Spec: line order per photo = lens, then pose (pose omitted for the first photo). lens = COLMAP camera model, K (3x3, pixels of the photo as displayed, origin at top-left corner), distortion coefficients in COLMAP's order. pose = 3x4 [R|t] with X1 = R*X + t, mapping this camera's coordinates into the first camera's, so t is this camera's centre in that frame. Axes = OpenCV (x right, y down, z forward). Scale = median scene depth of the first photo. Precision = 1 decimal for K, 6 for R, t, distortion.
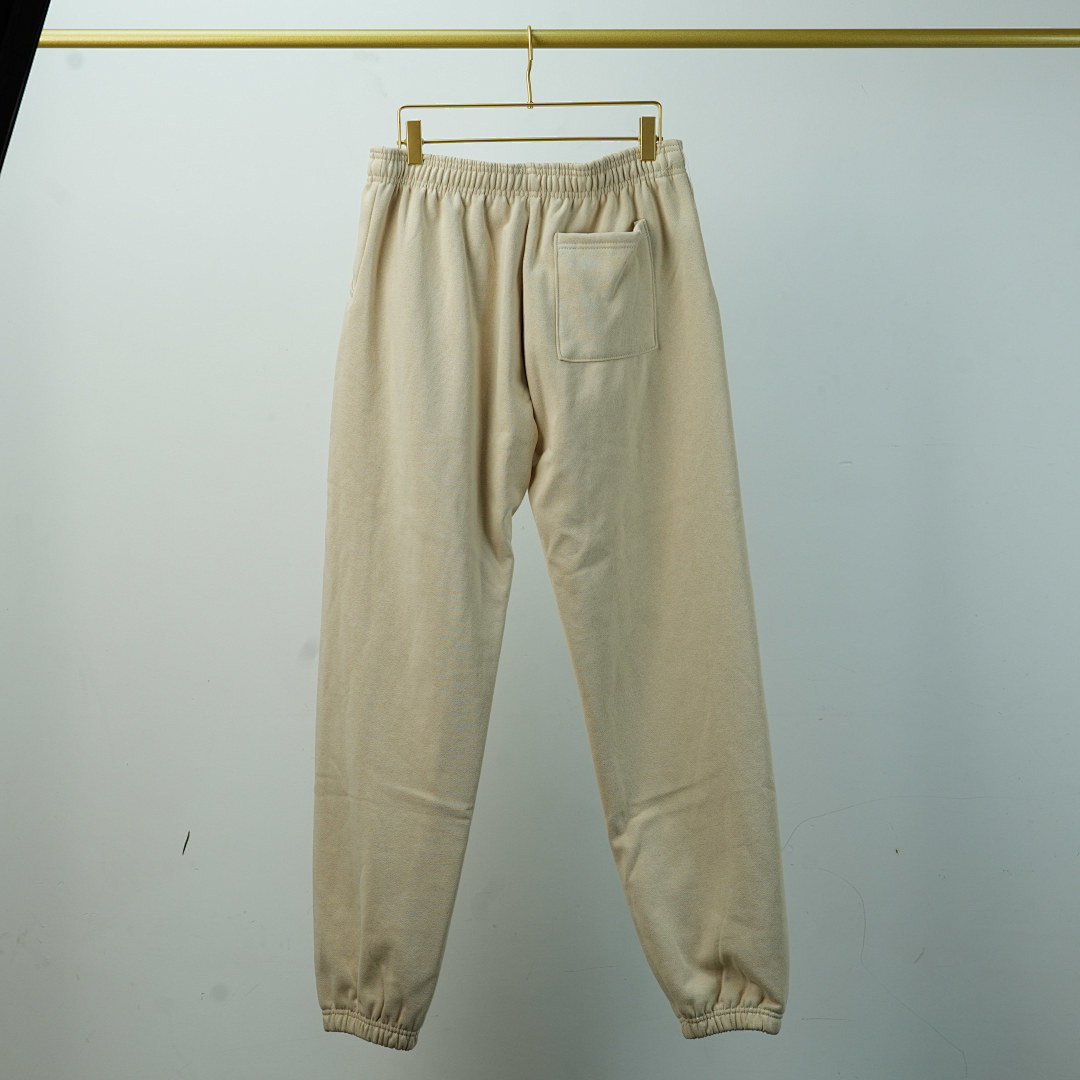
lens RADIAL K [[3575.1, 0, 540.0], [0, 3575.1, 540.0], [0, 0, 1]] dist [0.140578, -1.931456]
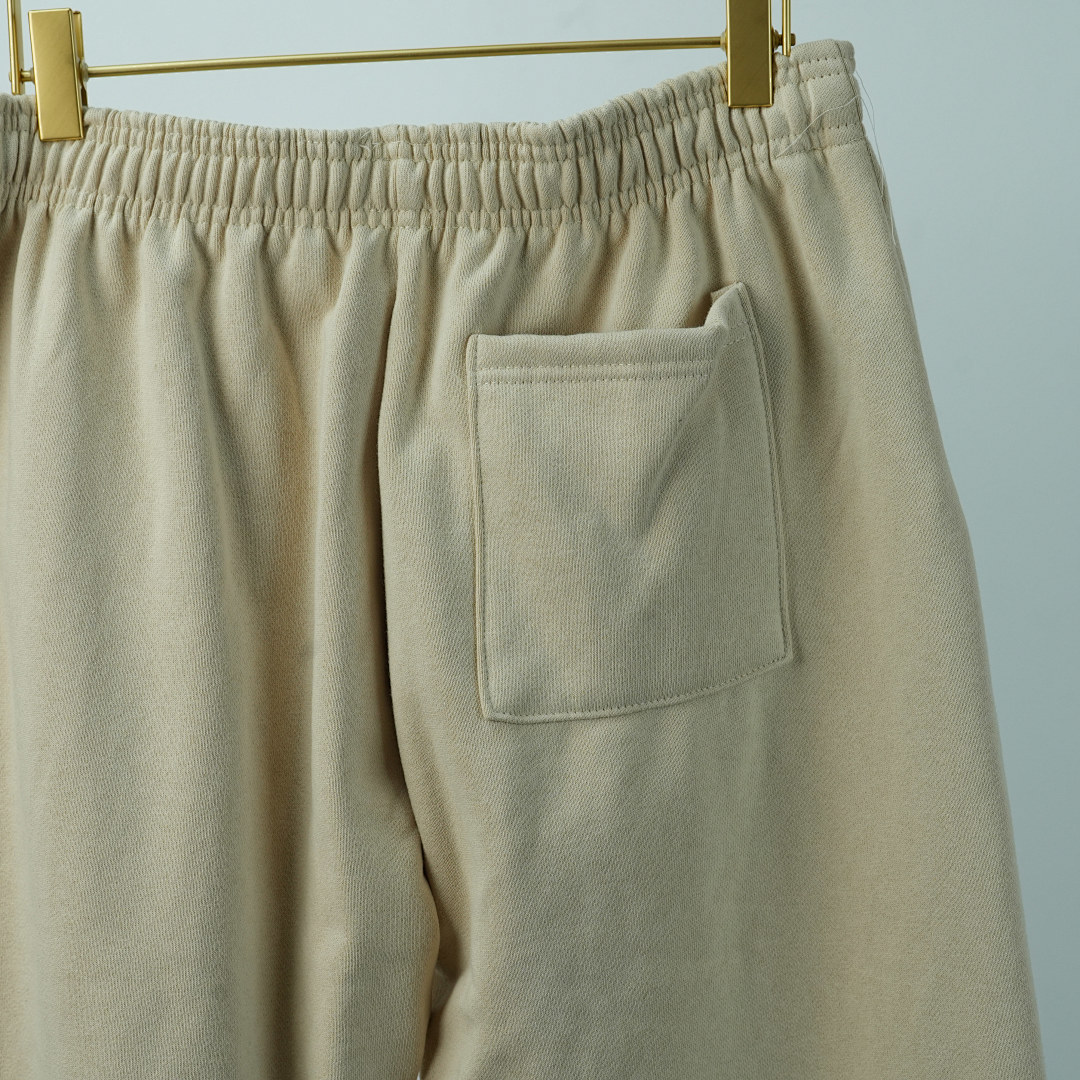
lens RADIAL K [[3575.1, 0, 540.0], [0, 3575.1, 540.0], [0, 0, 1]] dist [0.140578, -1.931456]
pose [[0.993894, -0.017114, -0.109006, 0.046650], [0.021595, 0.998964, 0.040063, -0.079764], [0.108207, -0.042172, 0.993234, 0.667135]]
